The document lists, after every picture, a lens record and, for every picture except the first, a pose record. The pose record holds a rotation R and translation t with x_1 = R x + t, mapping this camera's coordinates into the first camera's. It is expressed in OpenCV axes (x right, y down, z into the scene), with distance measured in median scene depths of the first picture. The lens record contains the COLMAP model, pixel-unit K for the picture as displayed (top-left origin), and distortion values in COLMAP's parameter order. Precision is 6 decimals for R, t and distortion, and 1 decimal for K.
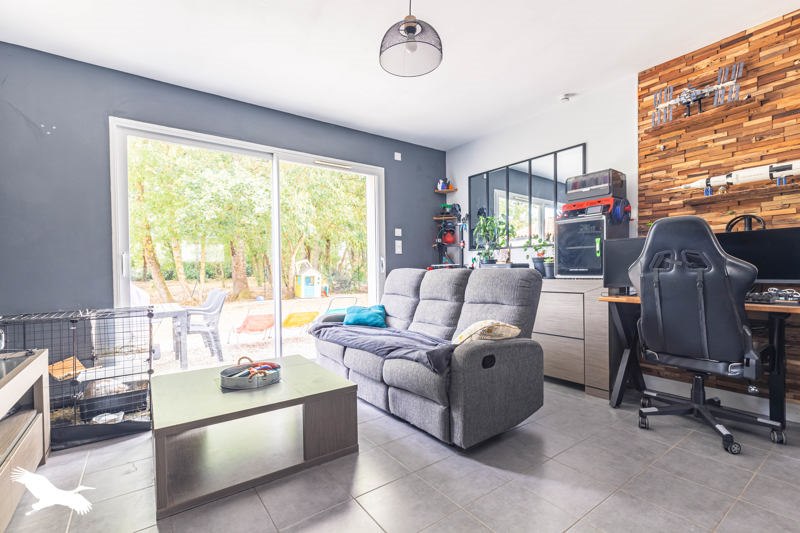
lens RADIAL K [[360.9, 0, 401.4], [0, 360.9, 269.1], [0, 0, 1]] dist [0.003031, 0.000593]
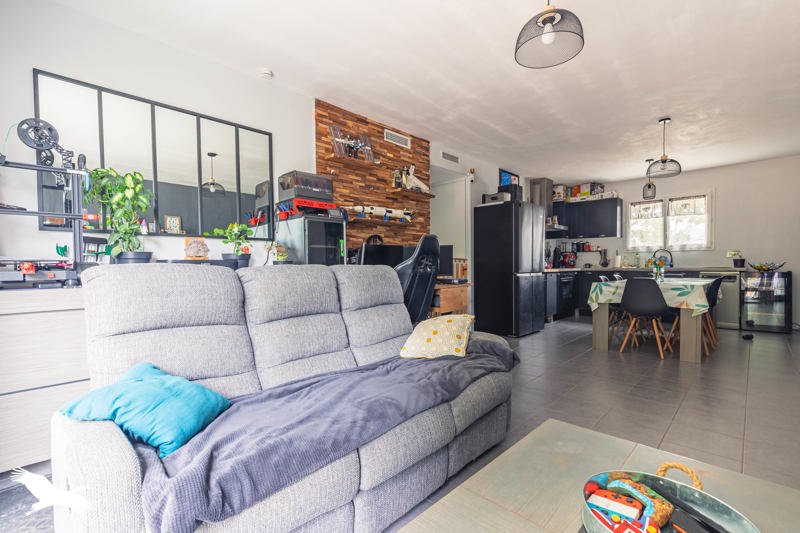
lens RADIAL K [[360.9, 0, 403.0], [0, 360.9, 273.2], [0, 0, 1]] dist [0.003031, 0.000593]
pose [[-0.170633, -0.001622, 0.985333, -0.489936], [0.011476, 0.999928, 0.003633, 0.011889], [-0.985268, 0.011927, -0.170602, 0.866521]]
